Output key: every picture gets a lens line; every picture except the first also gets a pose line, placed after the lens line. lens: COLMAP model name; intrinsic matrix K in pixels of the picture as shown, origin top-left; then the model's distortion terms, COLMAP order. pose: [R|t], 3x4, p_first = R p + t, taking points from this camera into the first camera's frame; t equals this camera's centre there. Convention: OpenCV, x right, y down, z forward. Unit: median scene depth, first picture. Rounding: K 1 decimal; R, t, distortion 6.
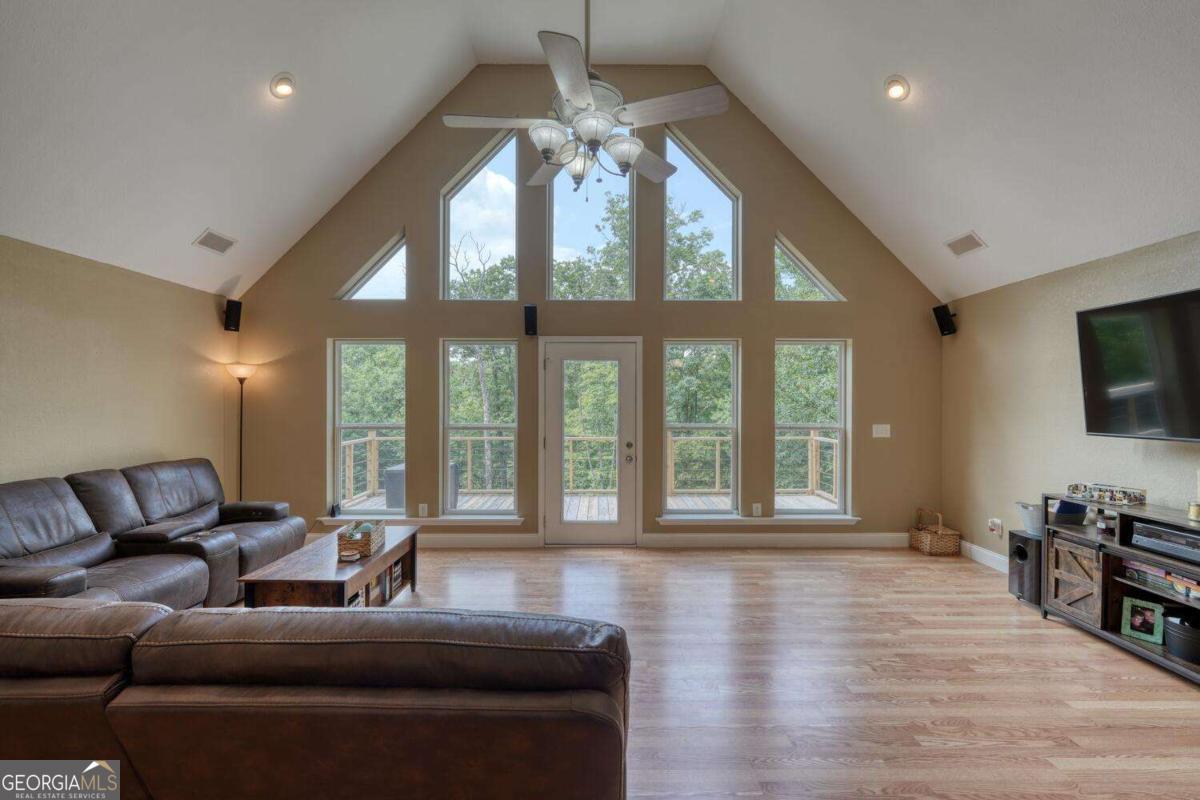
lens RADIAL K [[507.3, 0, 600.0], [0, 507.3, 400.0], [0, 0, 1]] dist [-0.001402, 0.000408]
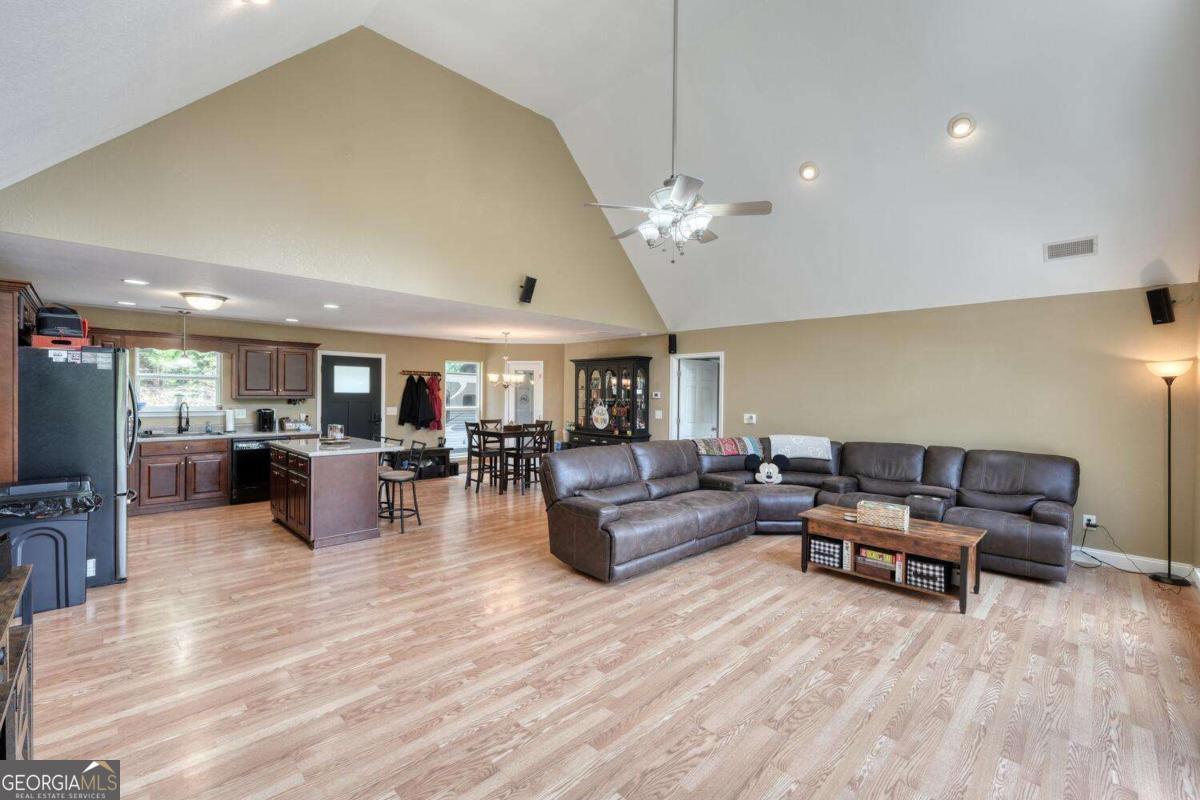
lens RADIAL K [[507.3, 0, 600.0], [0, 507.3, 400.0], [0, 0, 1]] dist [-0.001402, 0.000408]
pose [[-0.710978, -0.004757, -0.703198, 0.557385], [-0.014146, 0.999872, 0.007538, 0.002282], [0.703072, 0.015306, -0.710954, 0.907729]]
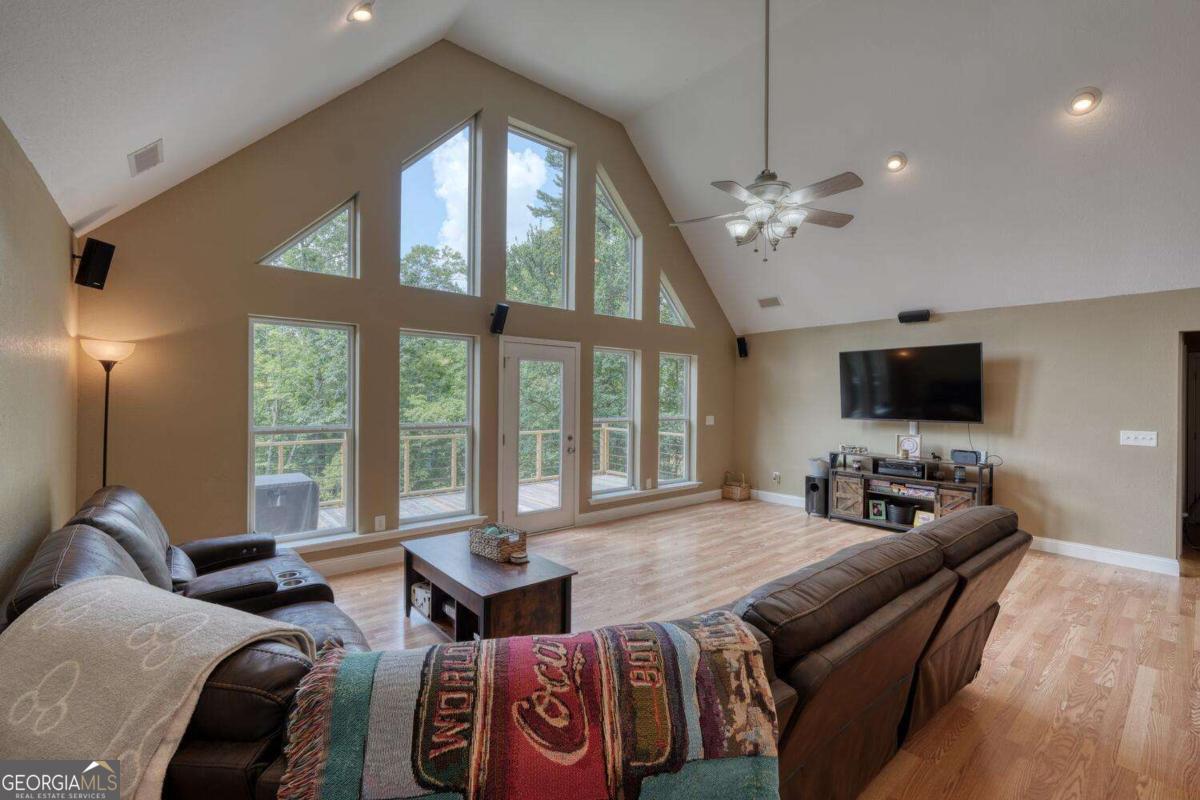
lens RADIAL K [[507.3, 0, 600.0], [0, 507.3, 400.0], [0, 0, 1]] dist [-0.001402, 0.000408]
pose [[0.771403, 0.003118, 0.636340, -0.615614], [-0.007759, 0.999960, 0.004507, -0.001310], [-0.636300, -0.008414, 0.771396, 0.088410]]
